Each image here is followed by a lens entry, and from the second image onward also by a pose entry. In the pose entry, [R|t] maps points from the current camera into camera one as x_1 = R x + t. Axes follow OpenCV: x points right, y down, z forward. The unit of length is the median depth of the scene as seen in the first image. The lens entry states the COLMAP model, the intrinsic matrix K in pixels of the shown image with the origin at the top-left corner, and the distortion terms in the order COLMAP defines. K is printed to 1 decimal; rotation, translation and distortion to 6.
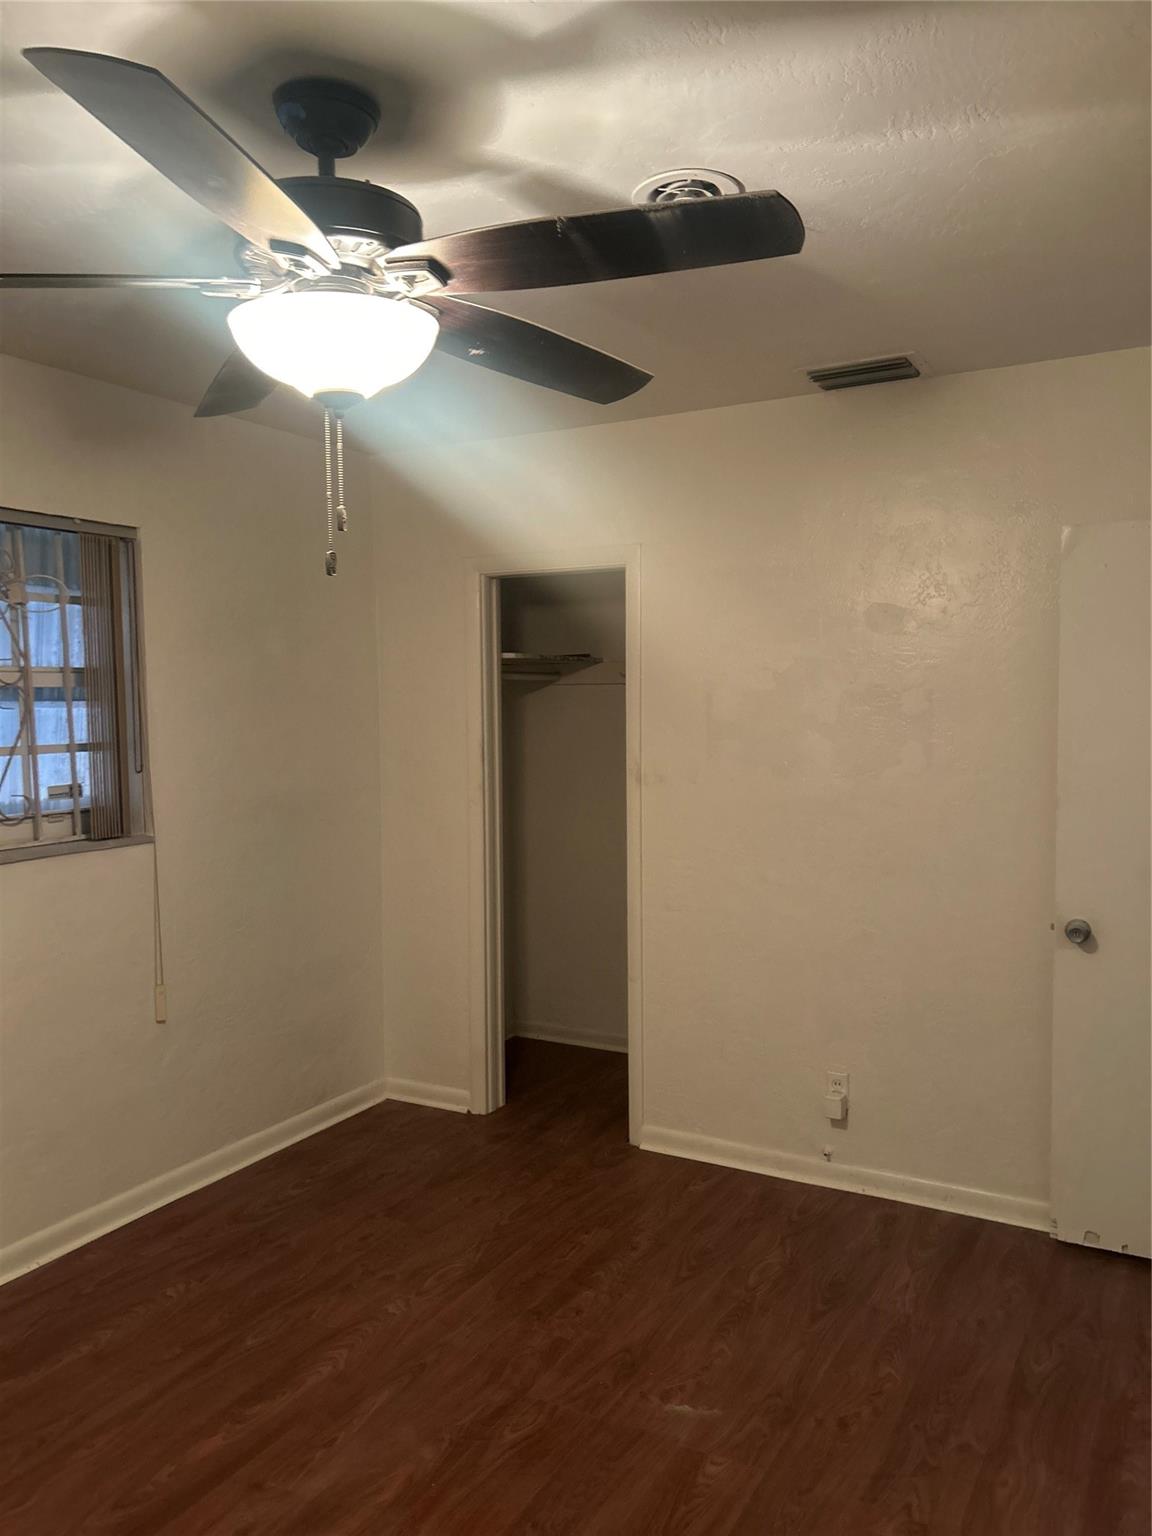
lens RADIAL K [[1131.9, 0, 591.1], [0, 1131.9, 766.2], [0, 0, 1]] dist [0.052212, -0.069789]
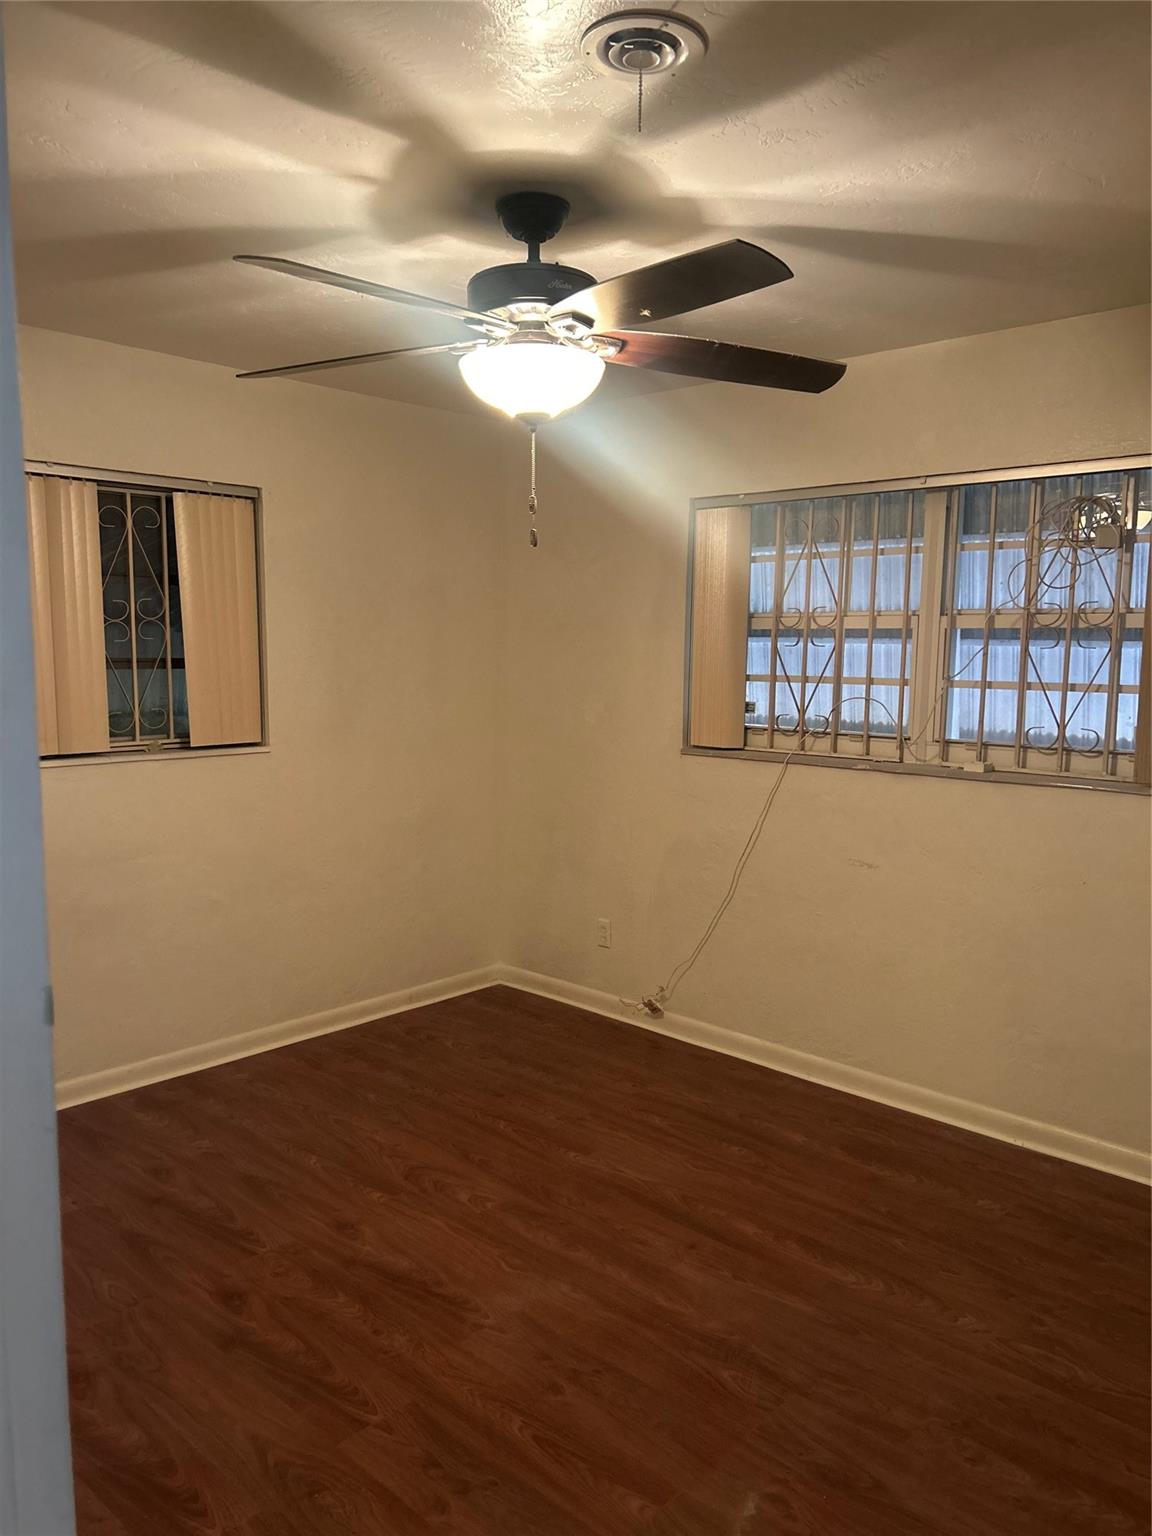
lens RADIAL K [[1131.9, 0, 587.4], [0, 1131.9, 774.7], [0, 0, 1]] dist [0.052212, -0.069789]
pose [[-0.229631, 0.121022, -0.965724, 0.799981], [-0.068862, 0.987732, 0.140154, -0.062148], [0.970839, 0.098685, -0.218480, 0.971294]]
